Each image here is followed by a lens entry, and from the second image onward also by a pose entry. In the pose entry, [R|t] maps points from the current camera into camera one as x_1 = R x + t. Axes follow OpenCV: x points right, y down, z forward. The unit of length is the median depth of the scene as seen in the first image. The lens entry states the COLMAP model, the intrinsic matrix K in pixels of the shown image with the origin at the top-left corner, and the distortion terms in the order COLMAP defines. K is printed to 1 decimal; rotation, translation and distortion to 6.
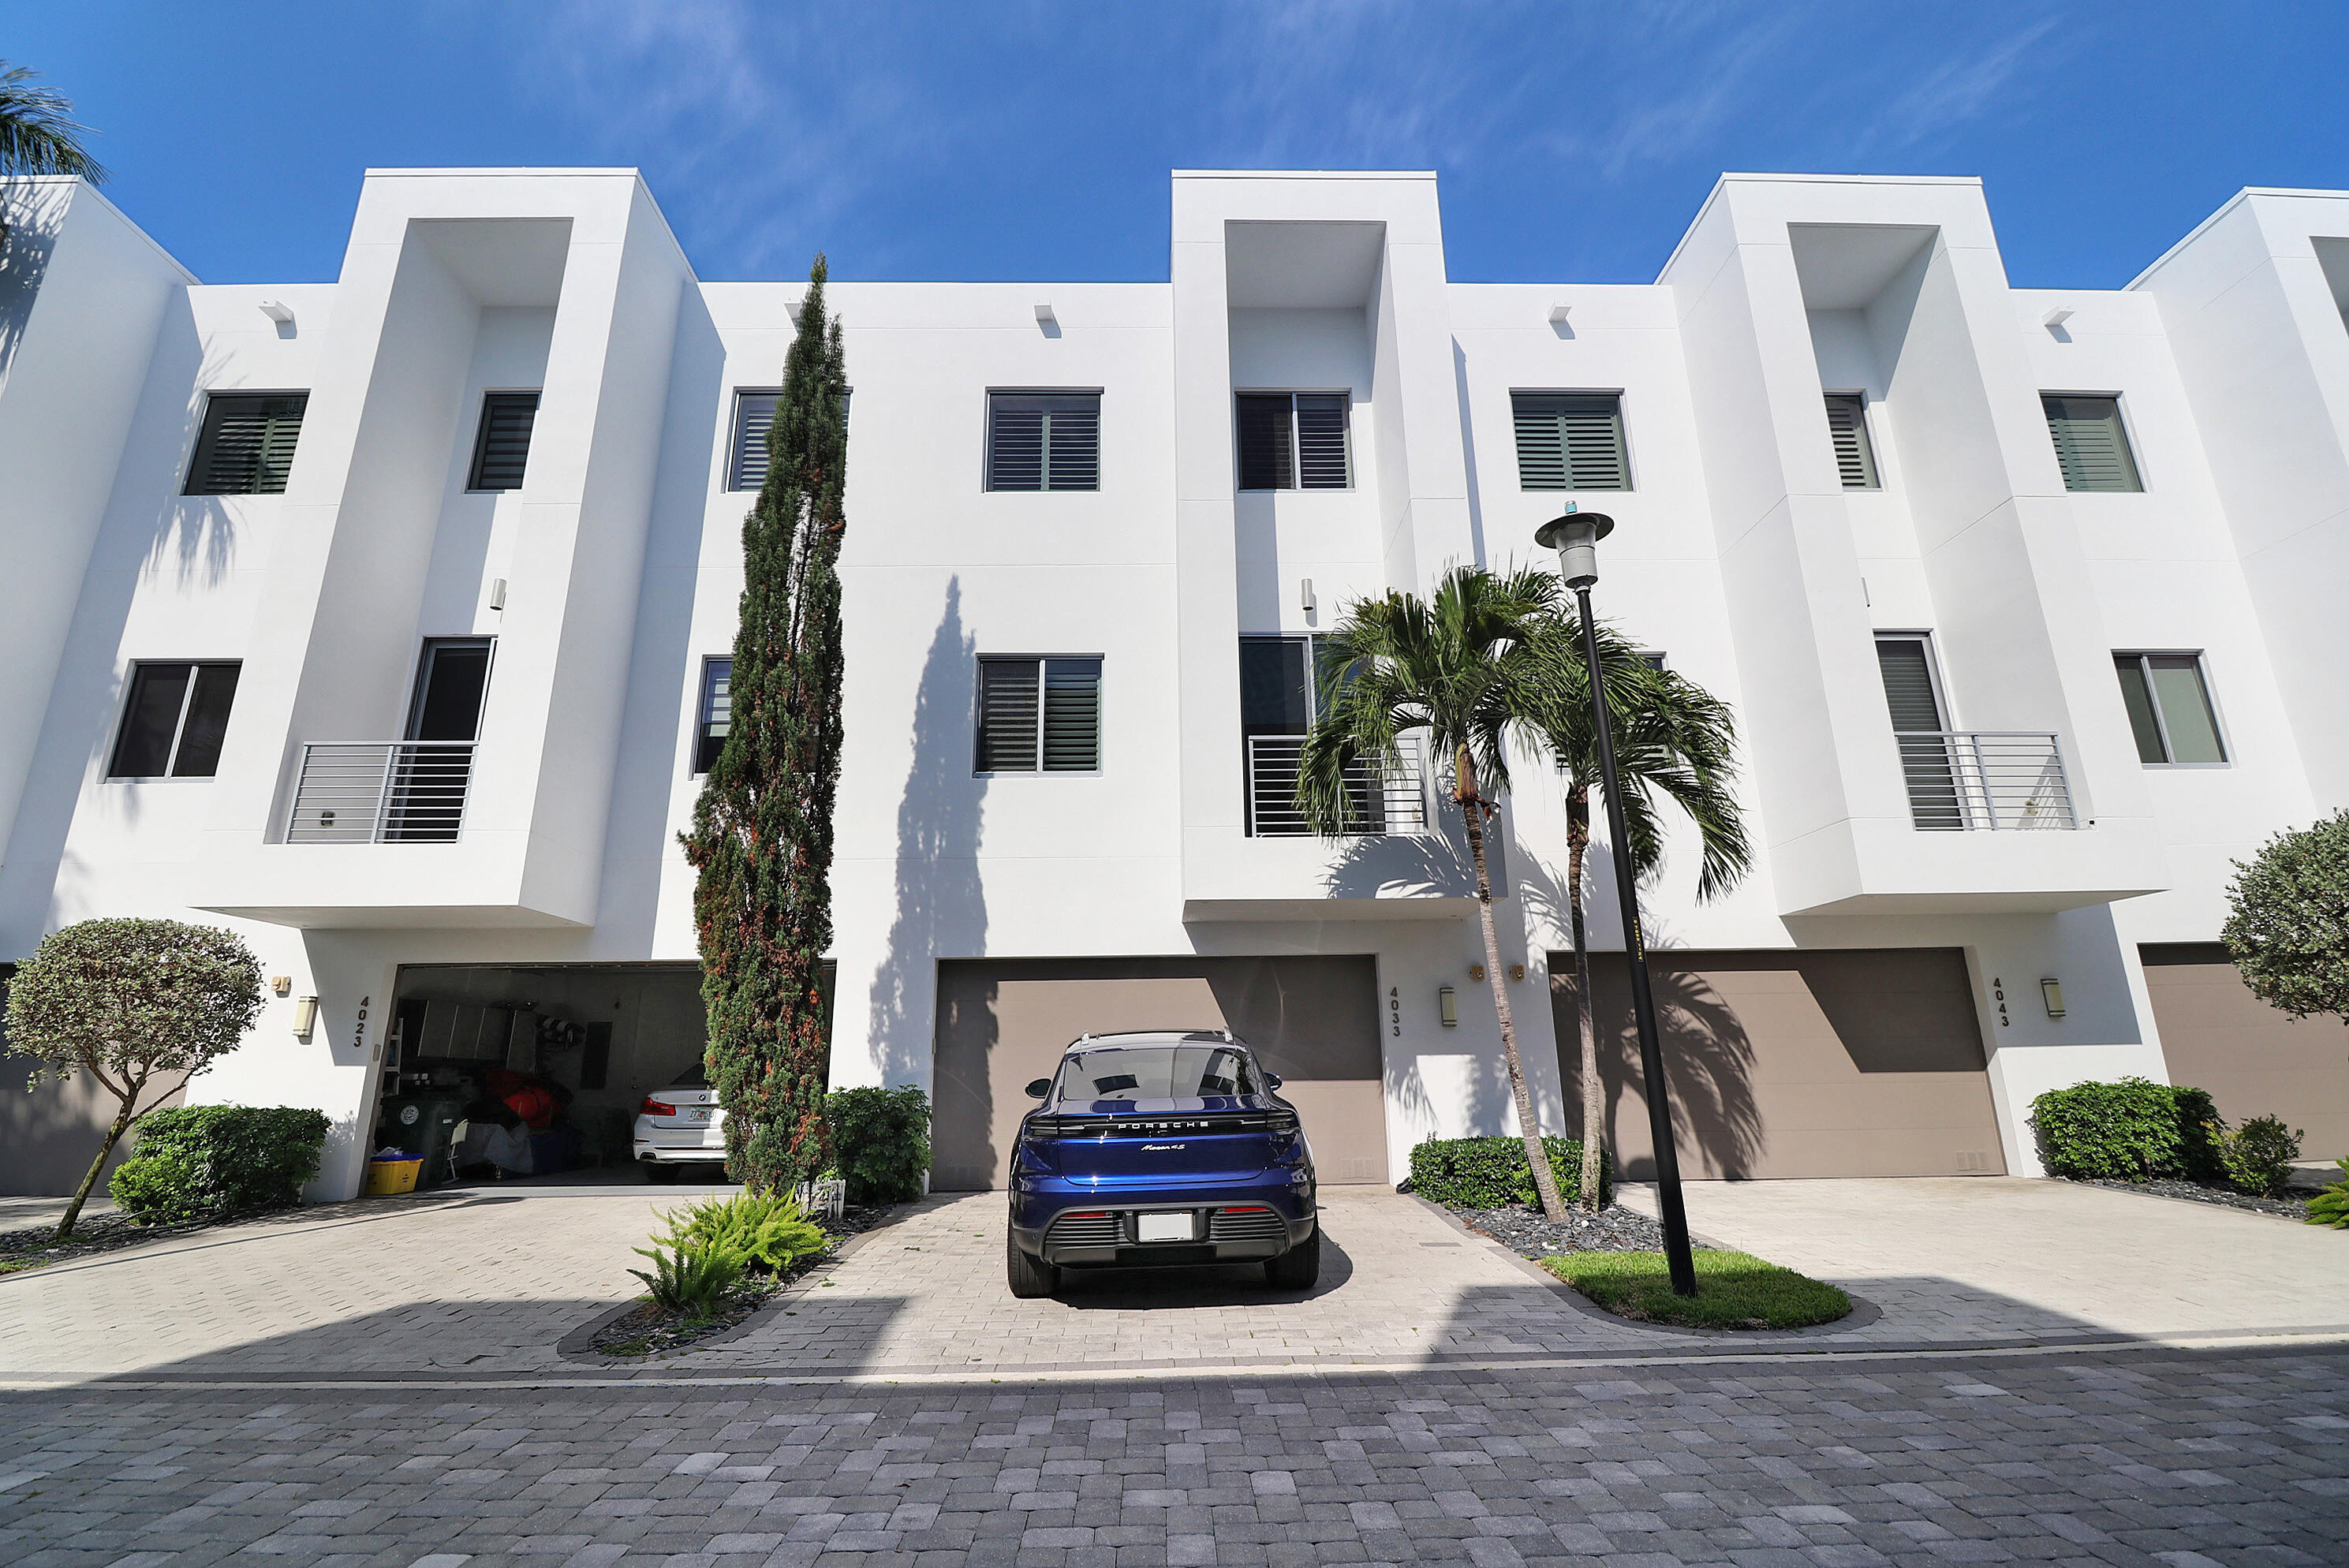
lens RADIAL K [[1056.1, 0, 1172.5], [0, 1056.1, 788.0], [0, 0, 1]] dist [-0.002989, -0.000148]
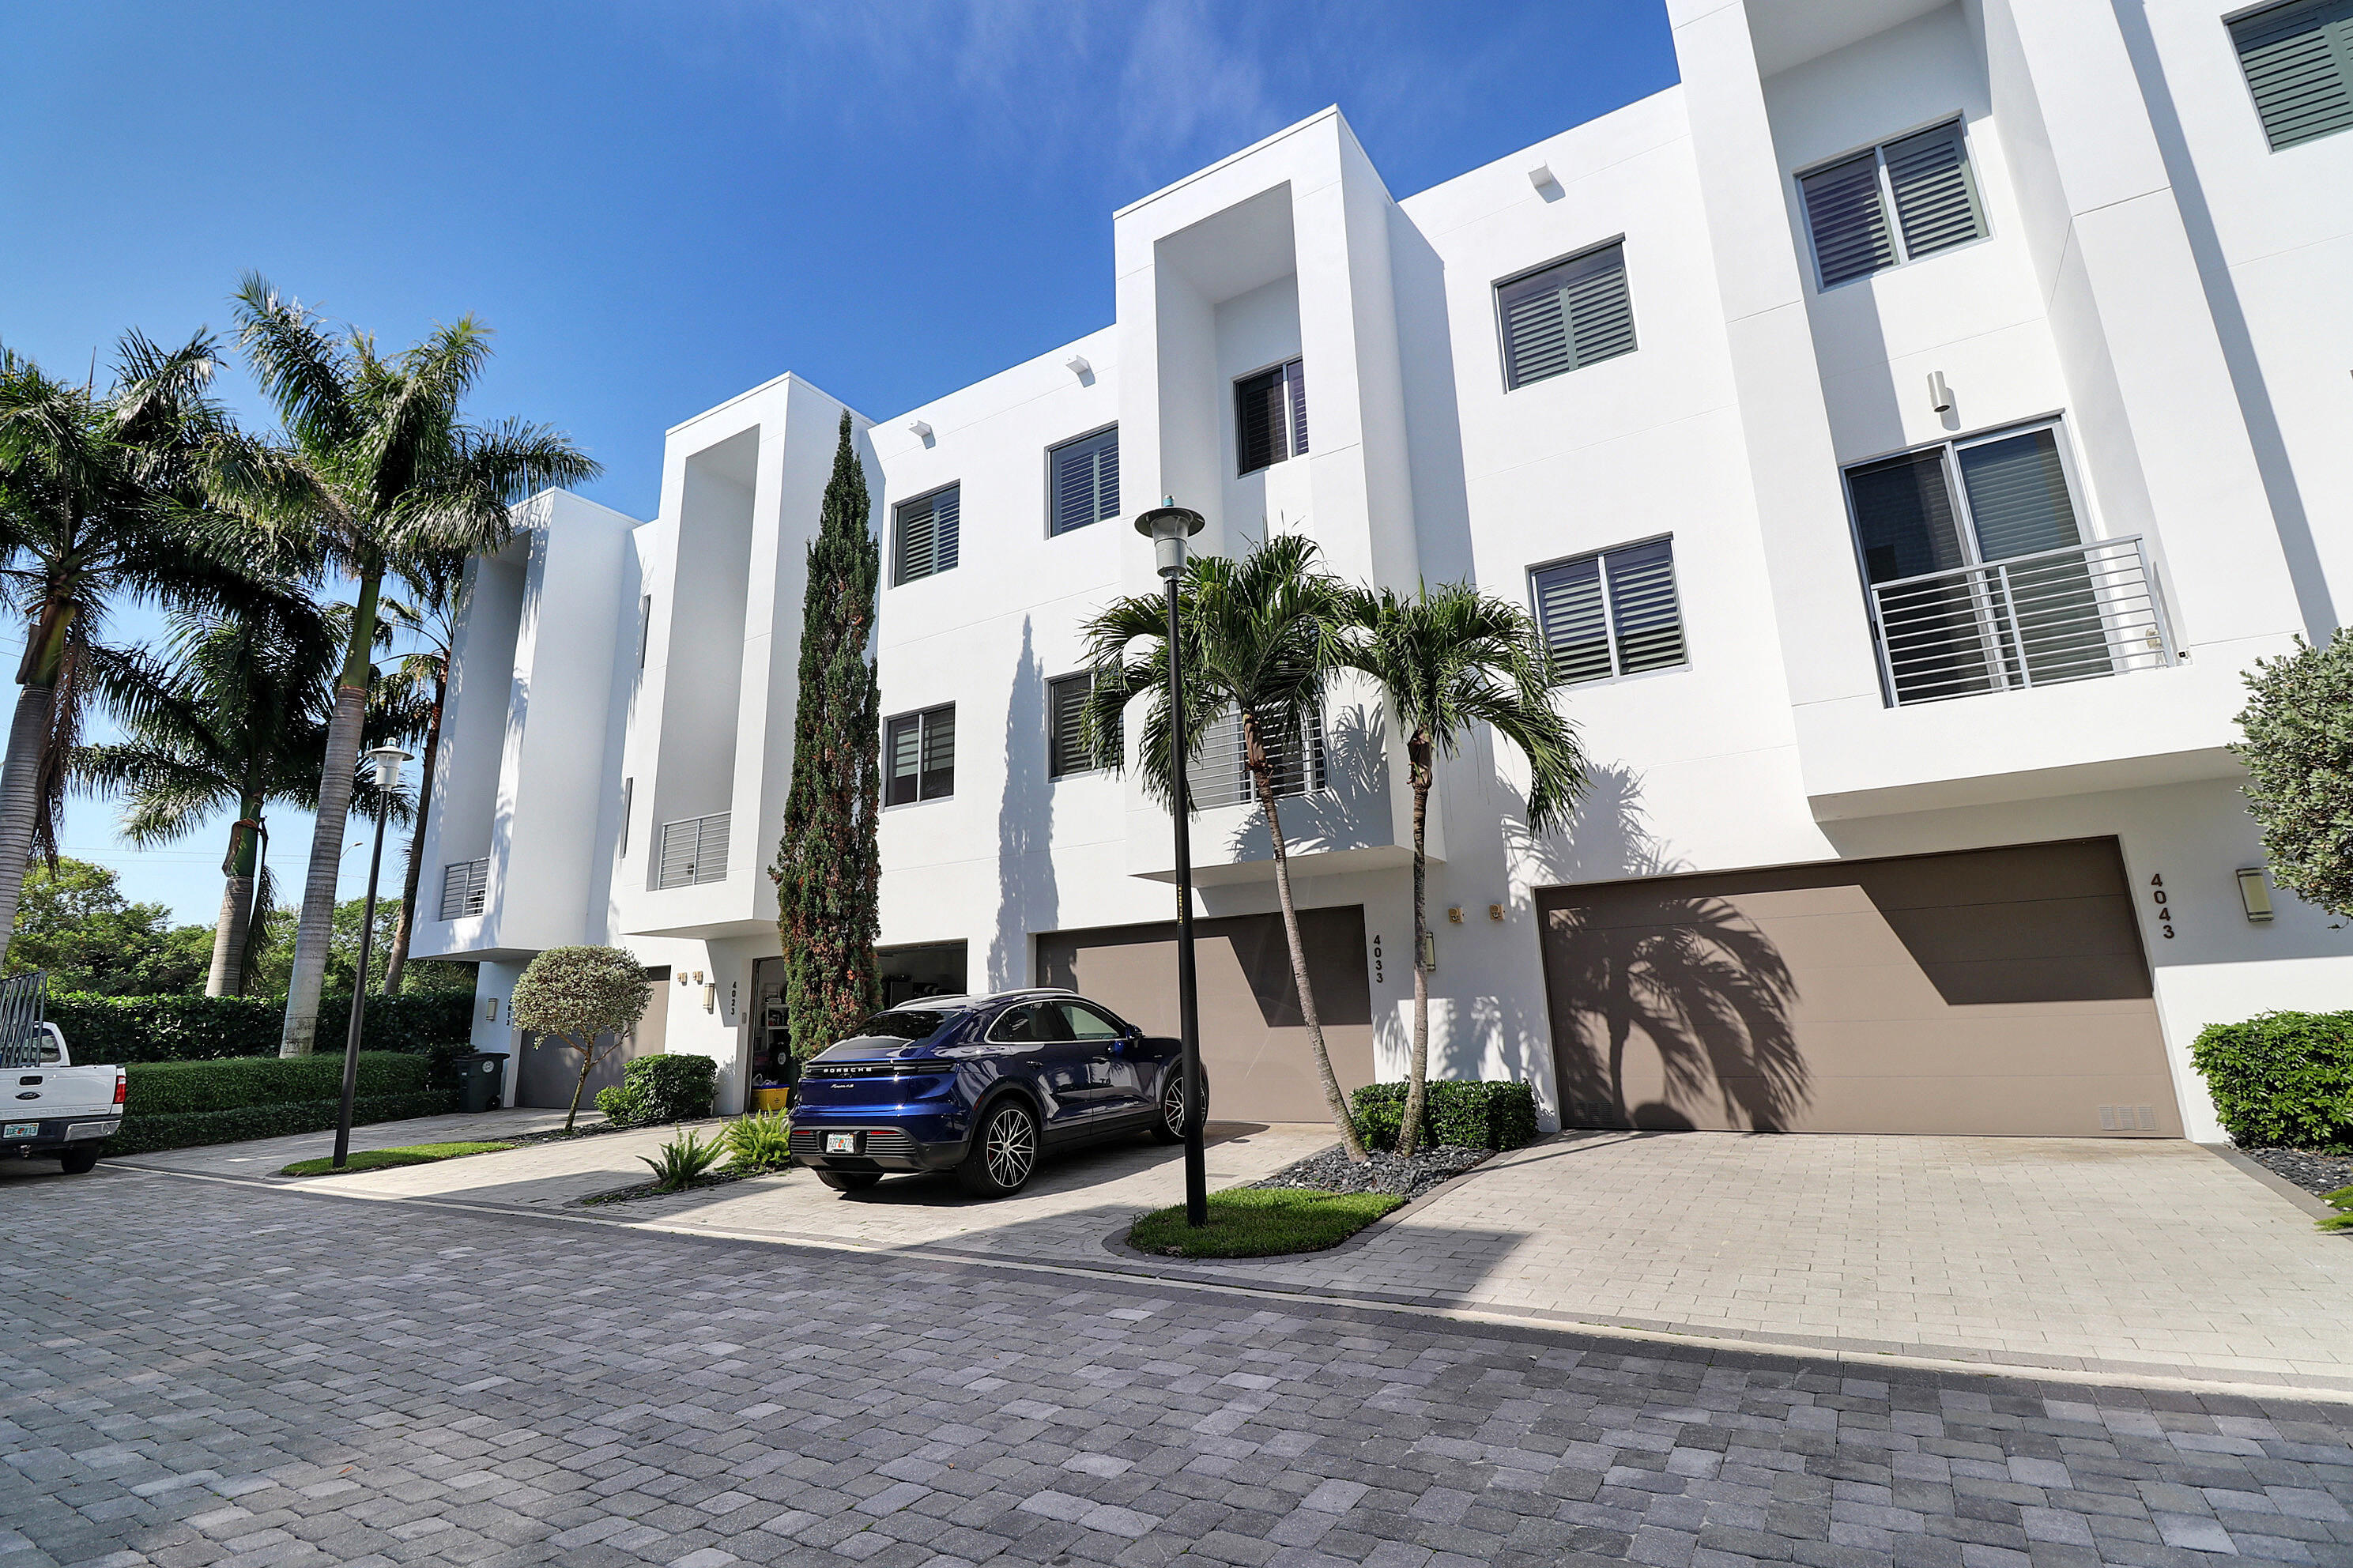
lens RADIAL K [[1075.9, 0, 1173.3], [0, 1075.9, 771.2], [0, 0, 1]] dist [0.002696, -0.000290]
pose [[0.849412, -0.137093, -0.509612, 0.587990], [0.161473, 0.986870, 0.003659, -0.003618], [0.502420, -0.085396, 0.860396, 0.014935]]
